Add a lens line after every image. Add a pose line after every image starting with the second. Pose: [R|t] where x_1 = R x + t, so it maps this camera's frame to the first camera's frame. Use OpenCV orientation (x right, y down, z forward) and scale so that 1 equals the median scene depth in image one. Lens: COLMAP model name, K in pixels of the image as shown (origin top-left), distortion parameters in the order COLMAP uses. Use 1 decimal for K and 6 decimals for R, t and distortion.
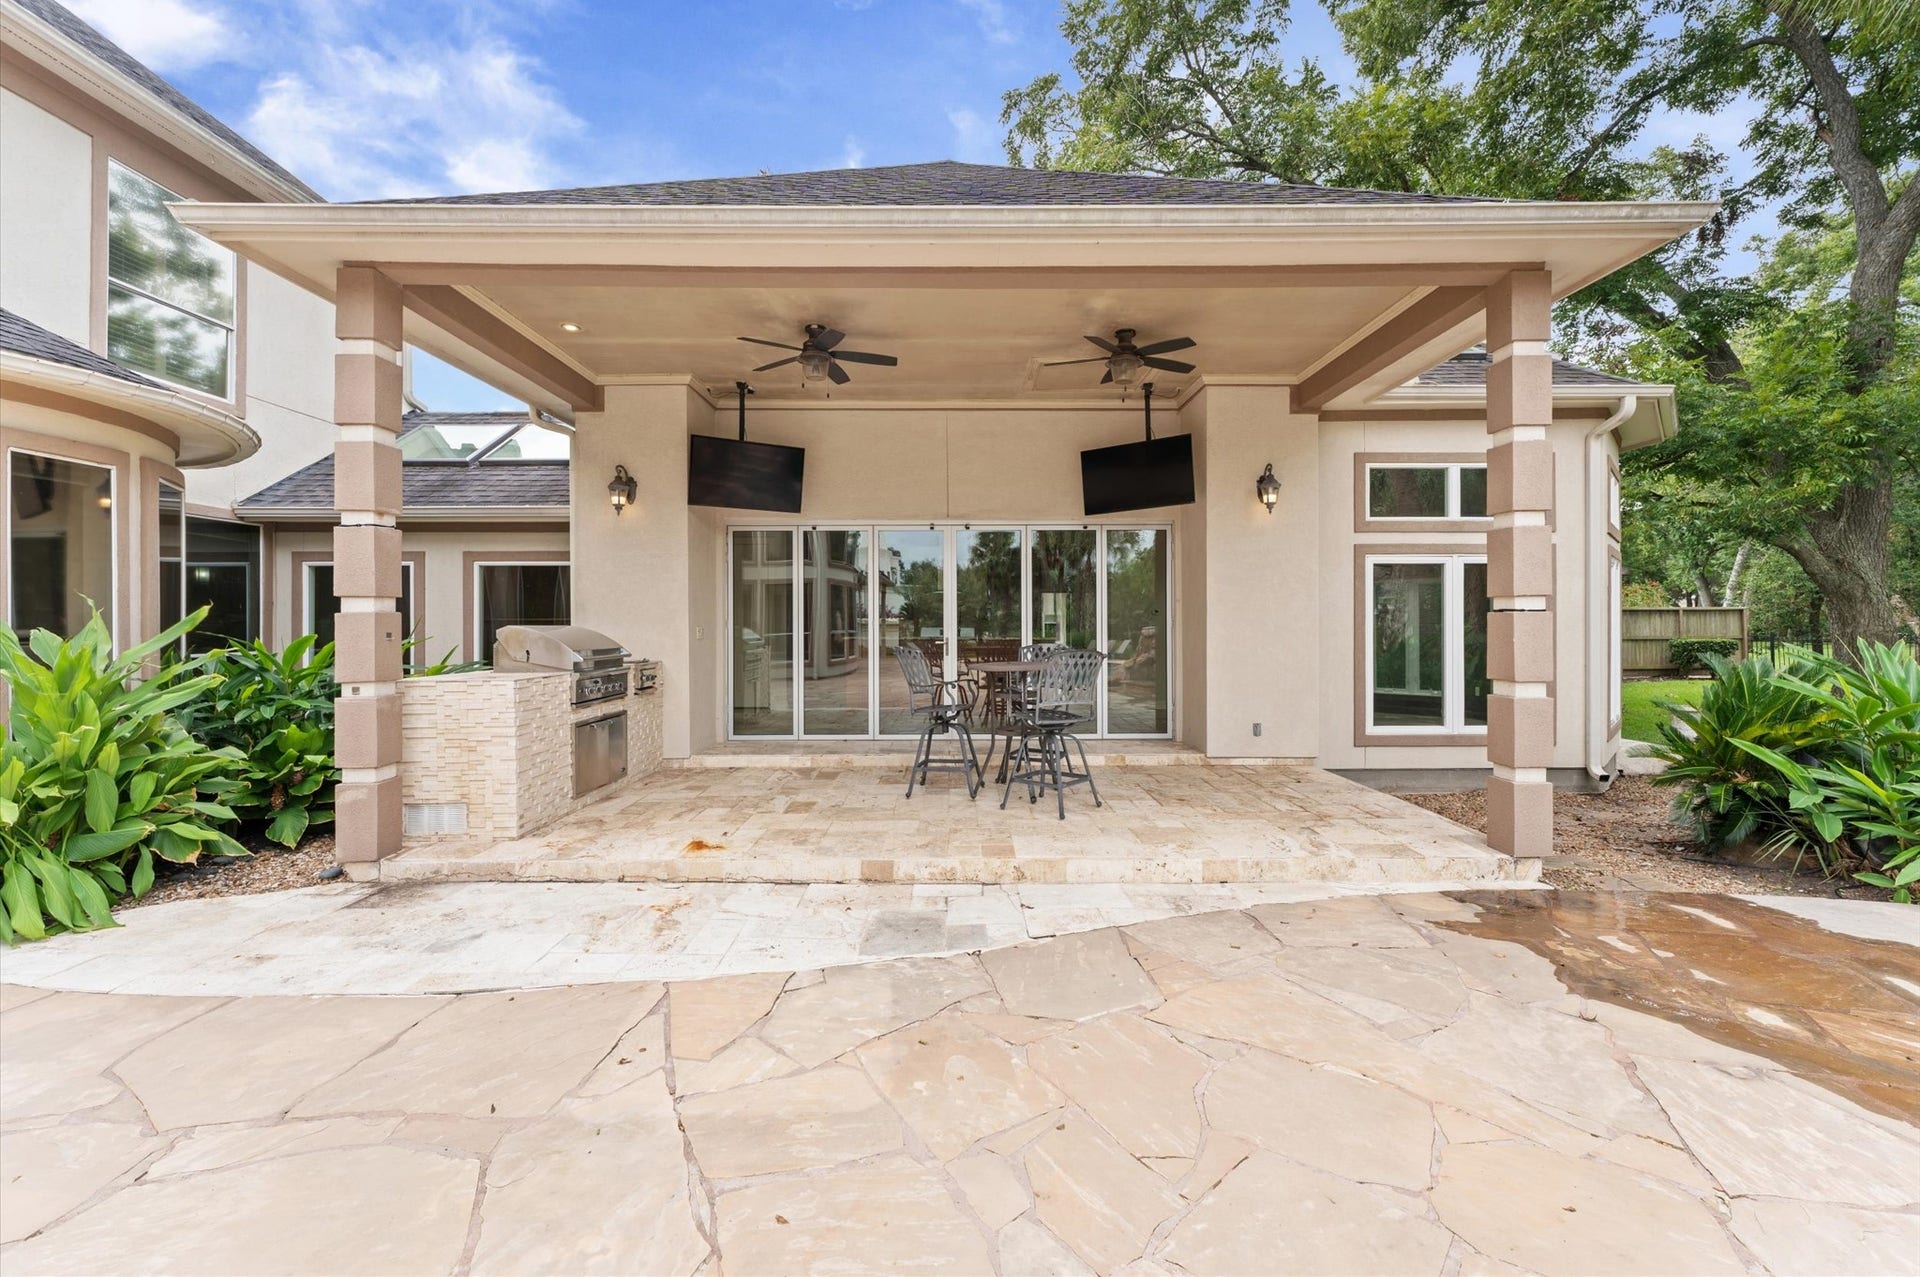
lens RADIAL K [[771.8, 0, 949.7], [0, 771.8, 615.5], [0, 0, 1]] dist [0.000043, -0.000190]
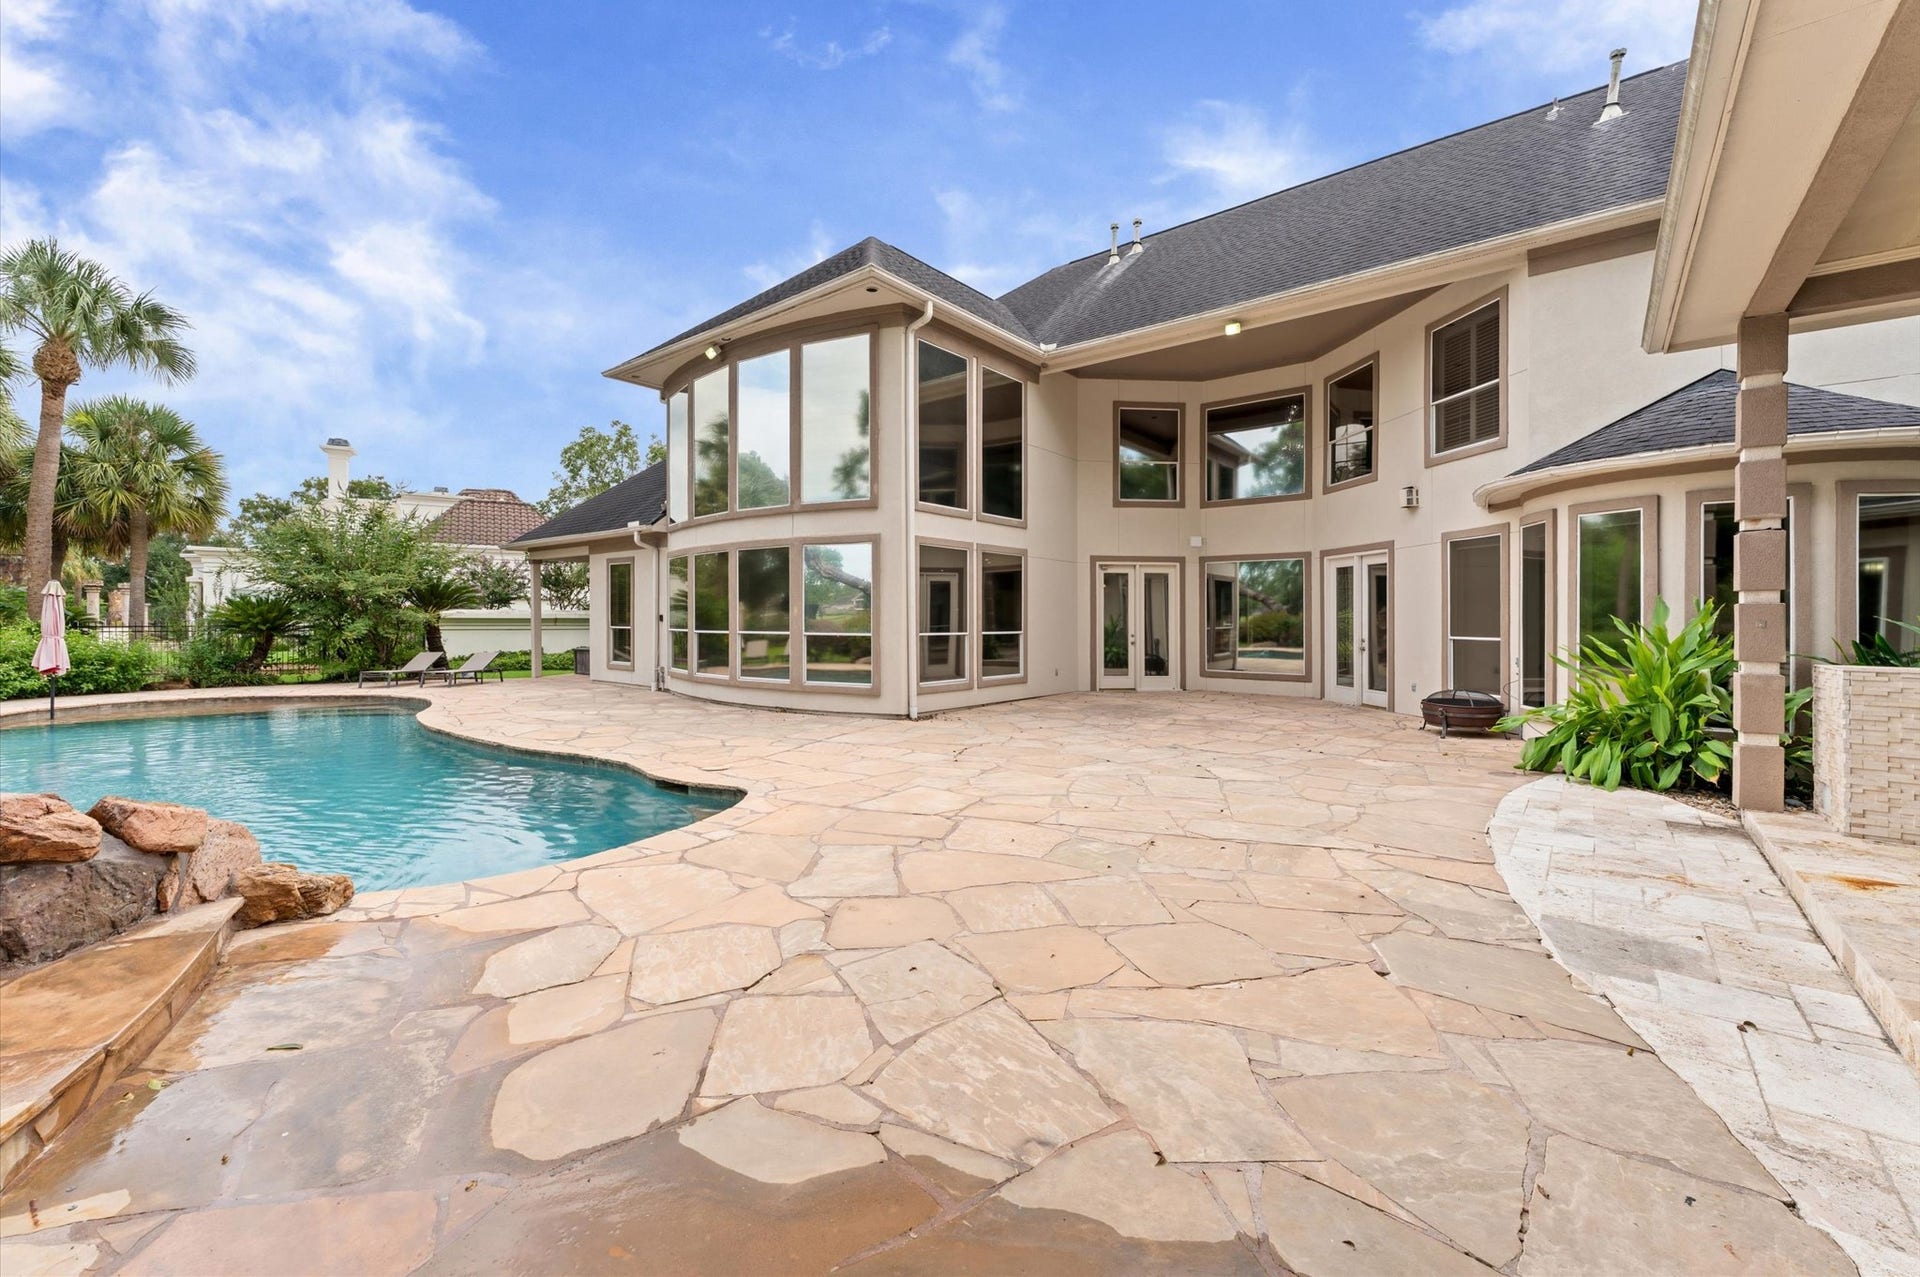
lens RADIAL K [[771.8, 0, 949.7], [0, 771.8, 615.5], [0, 0, 1]] dist [0.000043, -0.000190]
pose [[-0.636712, -0.000549, -0.771102, 1.322983], [0.001928, 0.999995, -0.002304, 0.026617], [0.771100, -0.002954, -0.636708, 1.123657]]
